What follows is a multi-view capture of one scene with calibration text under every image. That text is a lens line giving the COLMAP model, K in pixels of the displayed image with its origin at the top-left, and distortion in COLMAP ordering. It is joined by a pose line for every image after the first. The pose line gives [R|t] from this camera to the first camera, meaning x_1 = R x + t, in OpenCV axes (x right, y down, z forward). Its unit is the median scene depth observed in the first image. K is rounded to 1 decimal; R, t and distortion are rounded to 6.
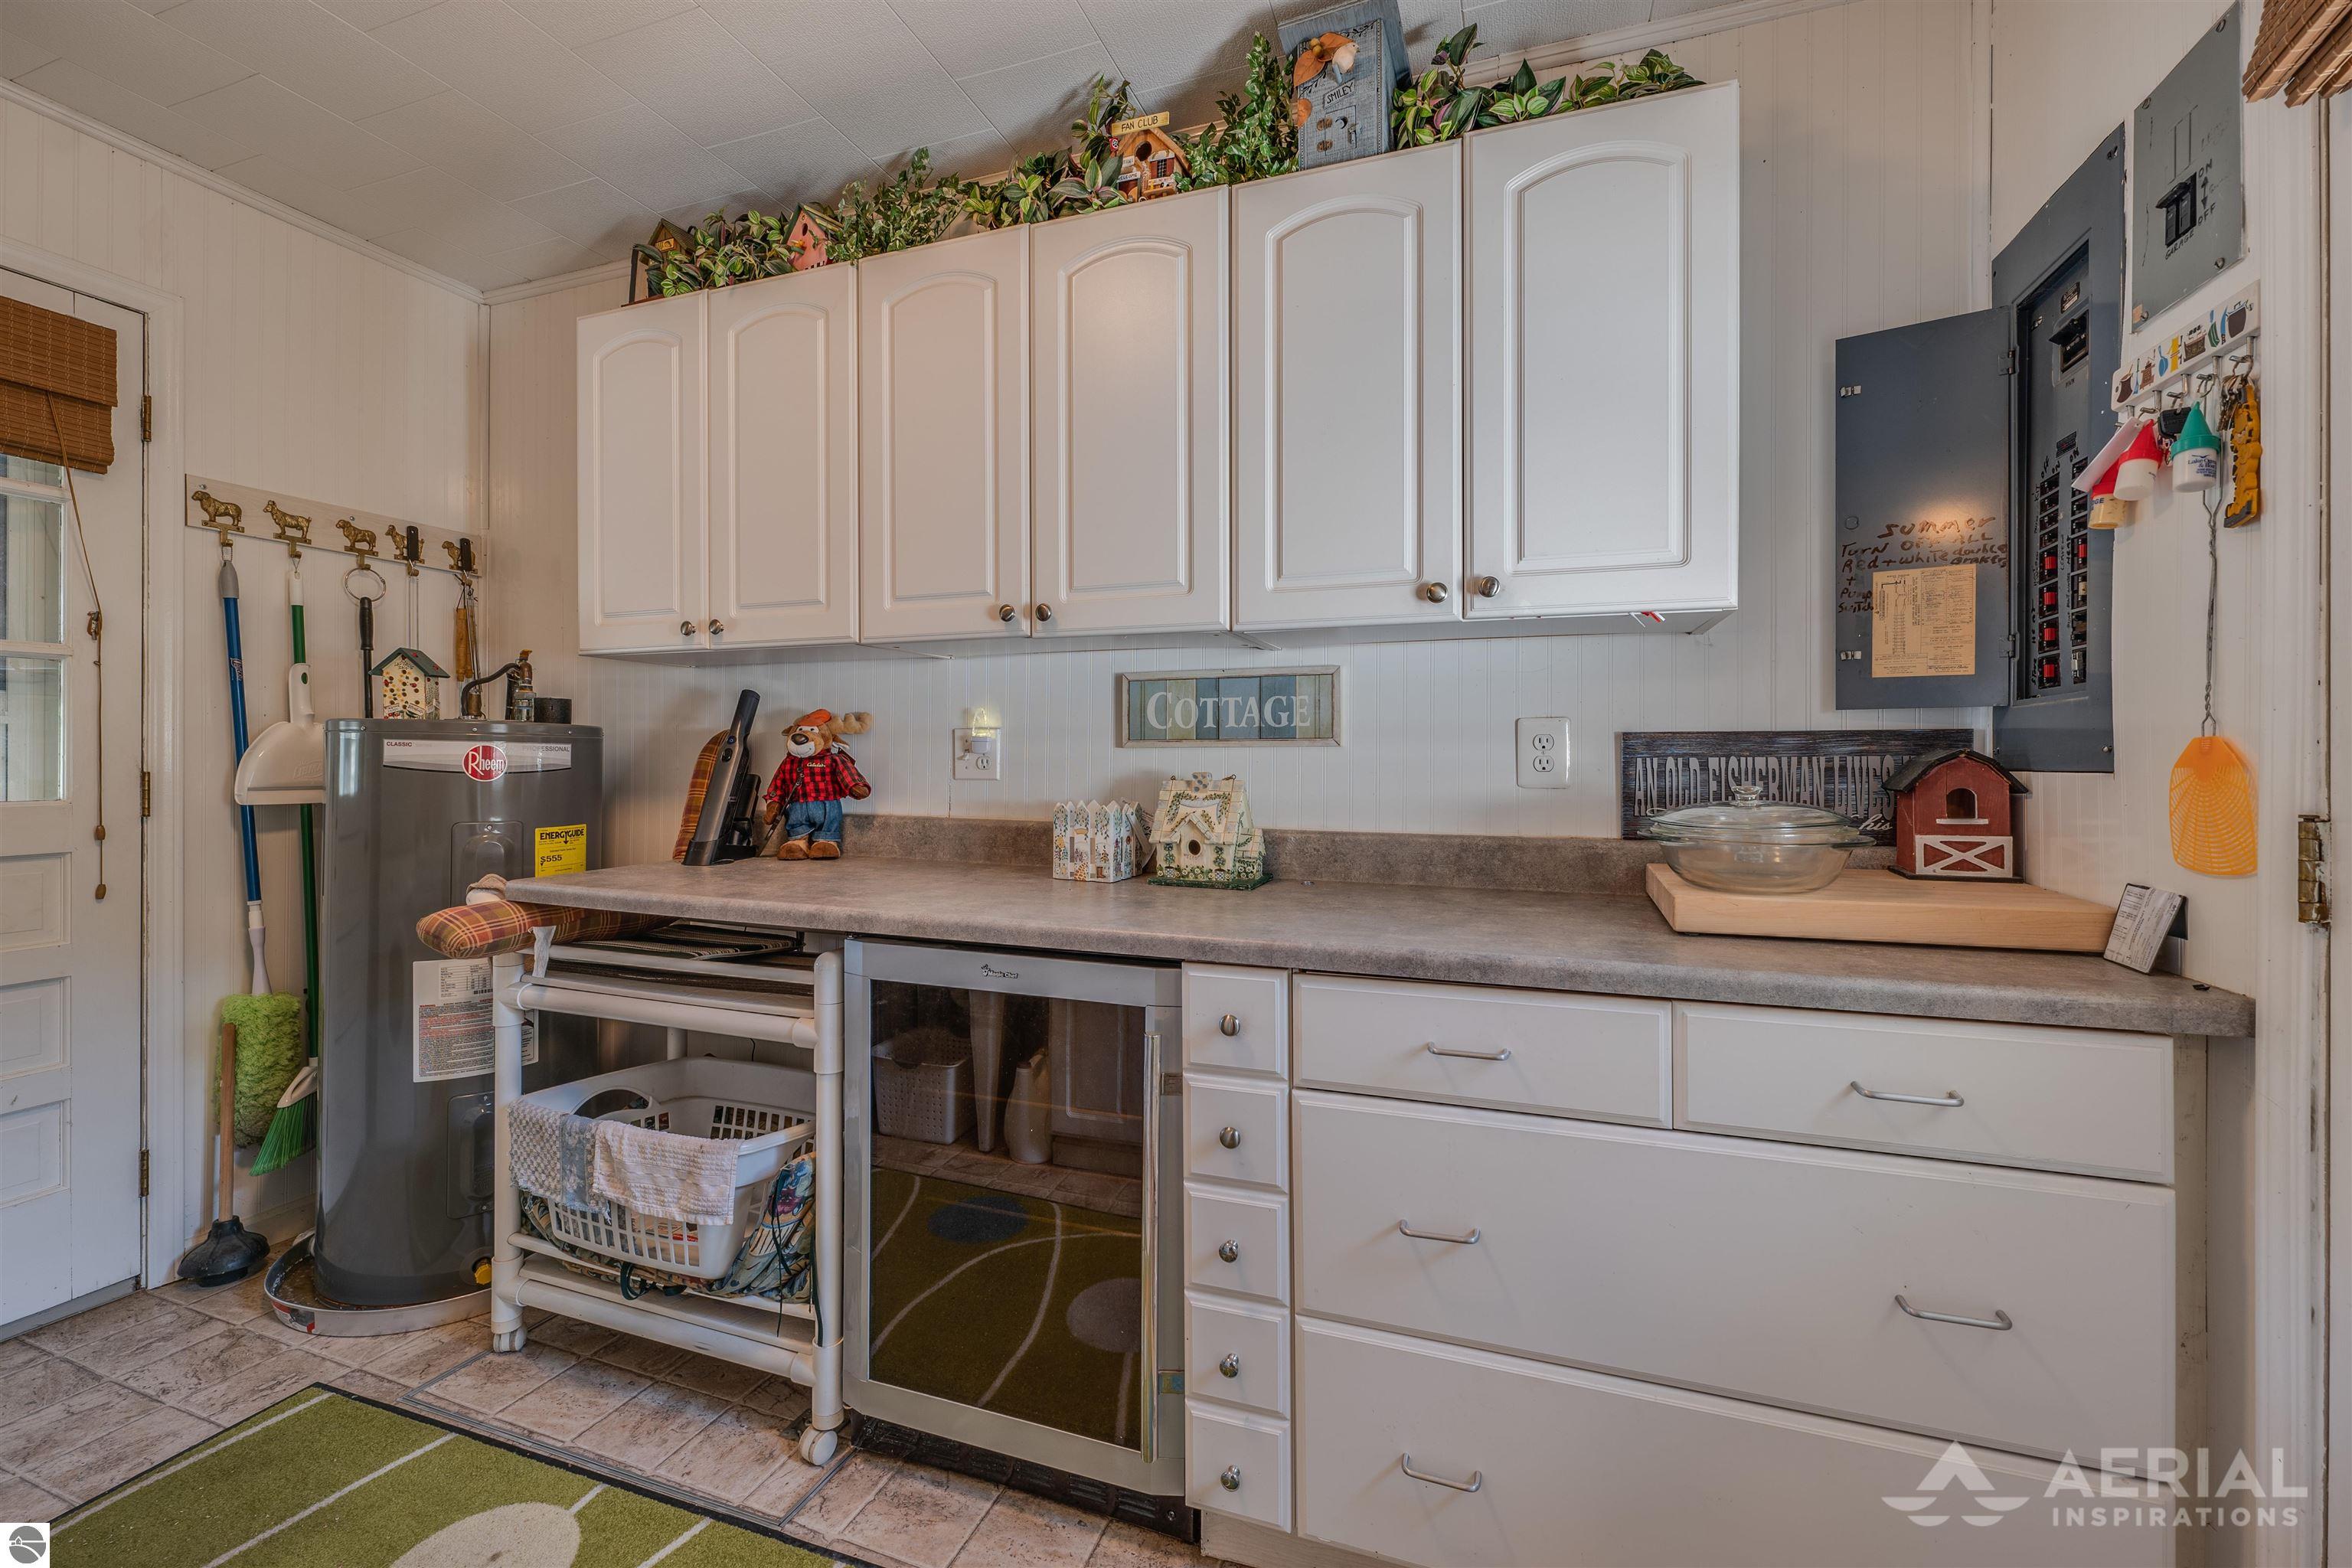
lens RADIAL K [[961.0, 0, 1167.0], [0, 961.0, 780.1], [0, 0, 1]] dist [0.003270, -0.000723]
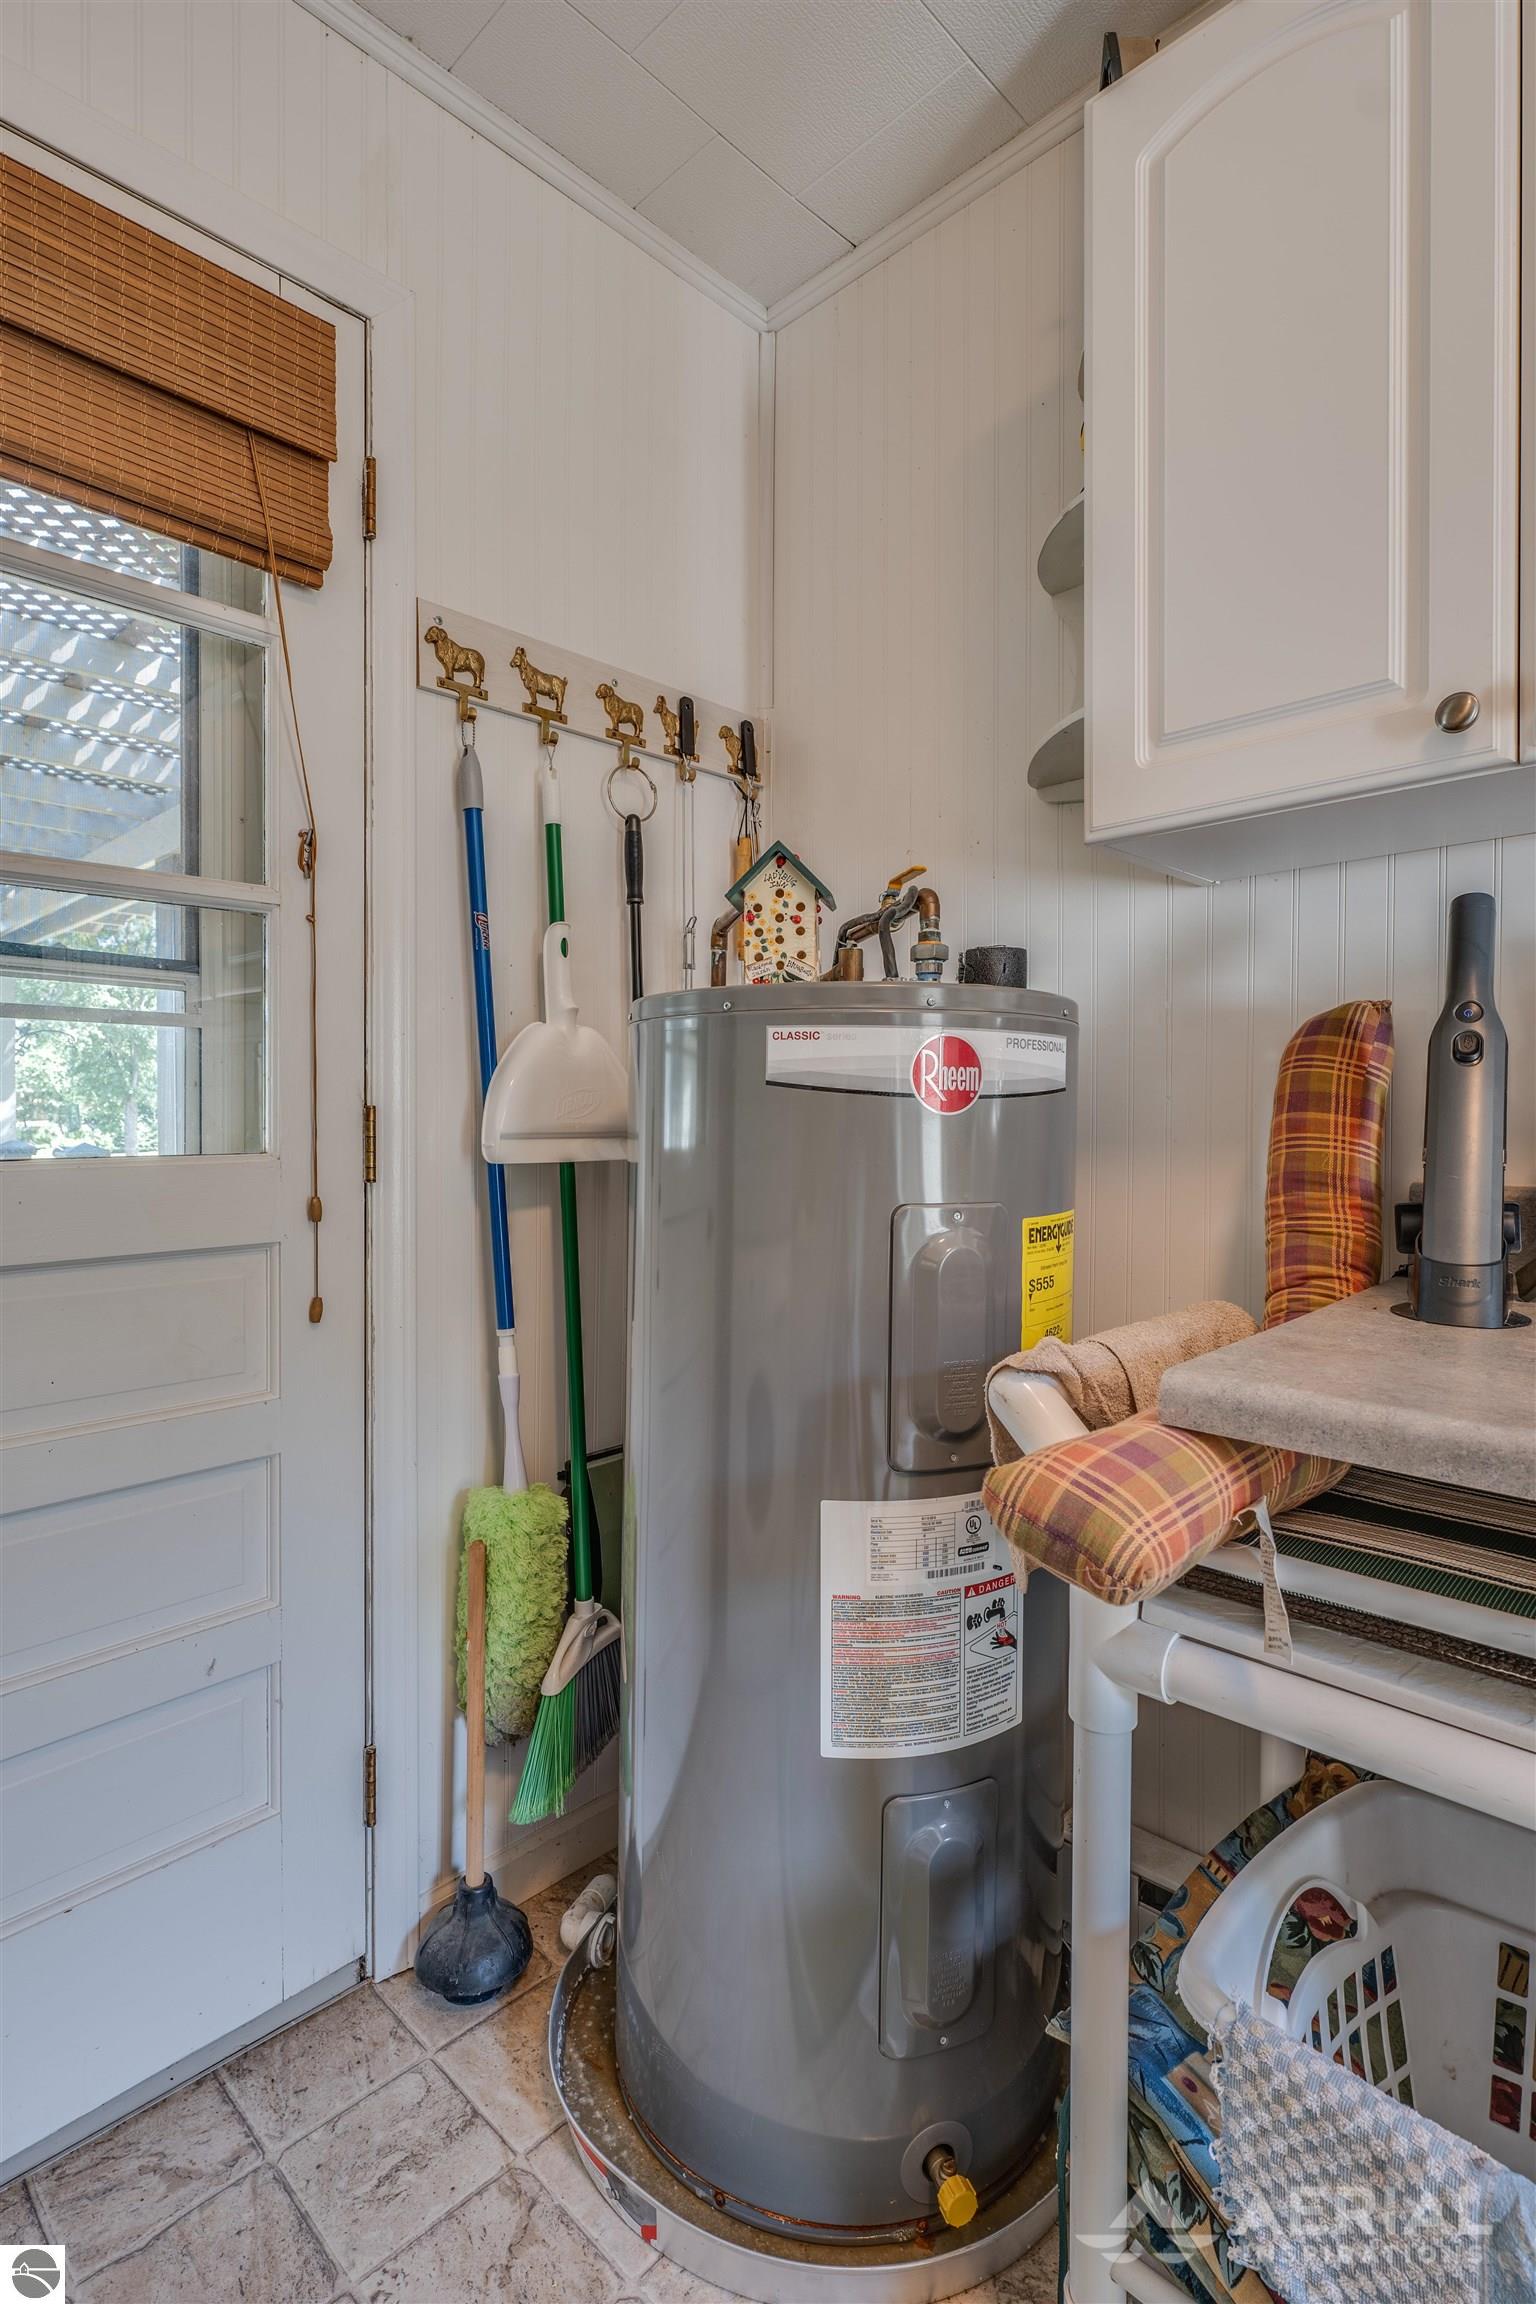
lens RADIAL K [[1118.8, 0, 774.7], [0, 1118.8, 1147.4], [0, 0, 1]] dist [0.000668, 0.000006]
pose [[0.918346, 0.000528, -0.395778, -0.537353], [0.001620, 0.999986, 0.005094, 0.013067], [0.395775, -0.005319, 0.918332, 0.449665]]
